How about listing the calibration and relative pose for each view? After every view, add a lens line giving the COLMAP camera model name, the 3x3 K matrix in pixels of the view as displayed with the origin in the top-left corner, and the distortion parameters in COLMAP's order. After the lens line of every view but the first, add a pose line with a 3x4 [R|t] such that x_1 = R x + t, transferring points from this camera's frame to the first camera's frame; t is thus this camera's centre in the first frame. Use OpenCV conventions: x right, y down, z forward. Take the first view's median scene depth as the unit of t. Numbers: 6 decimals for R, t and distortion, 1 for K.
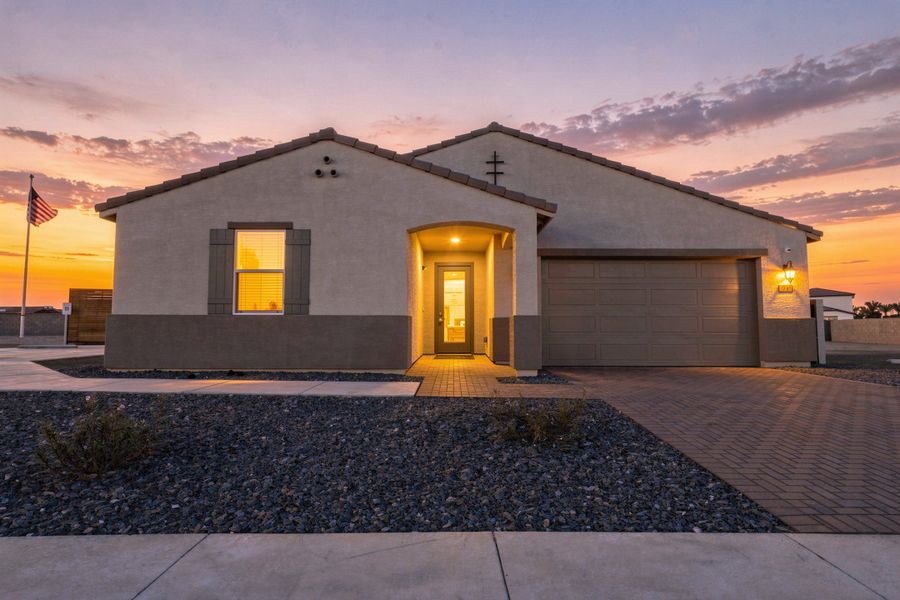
lens RADIAL K [[415.4, 0, 453.2], [0, 415.4, 303.2], [0, 0, 1]] dist [-0.003194, 0.000419]
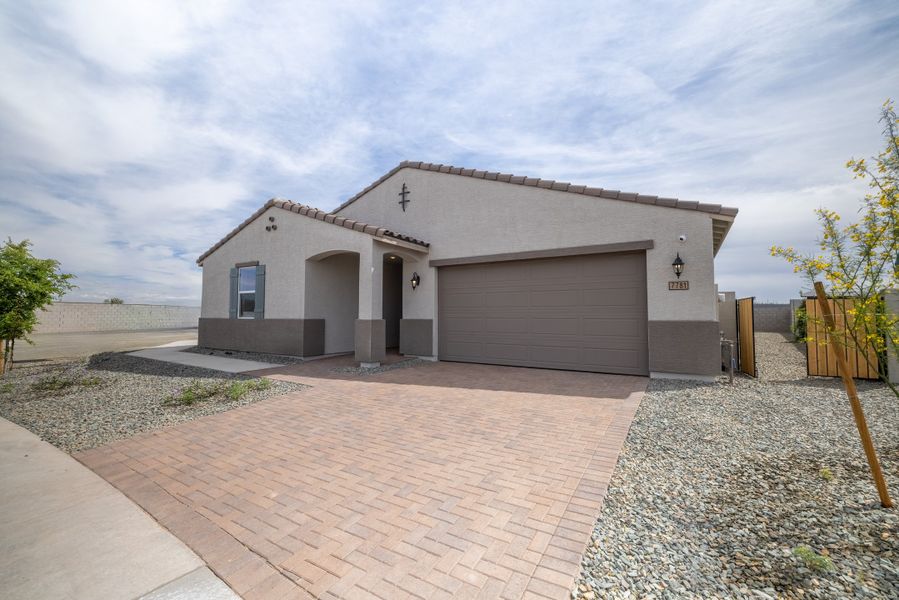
lens RADIAL K [[415.0, 0, 452.7], [0, 415.0, 303.2], [0, 0, 1]] dist [-0.003194, 0.000419]
pose [[0.839437, -0.023564, -0.542946, 1.106089], [0.023668, 0.999697, -0.006794, -0.001493], [0.542941, -0.007147, 0.839740, 0.054385]]
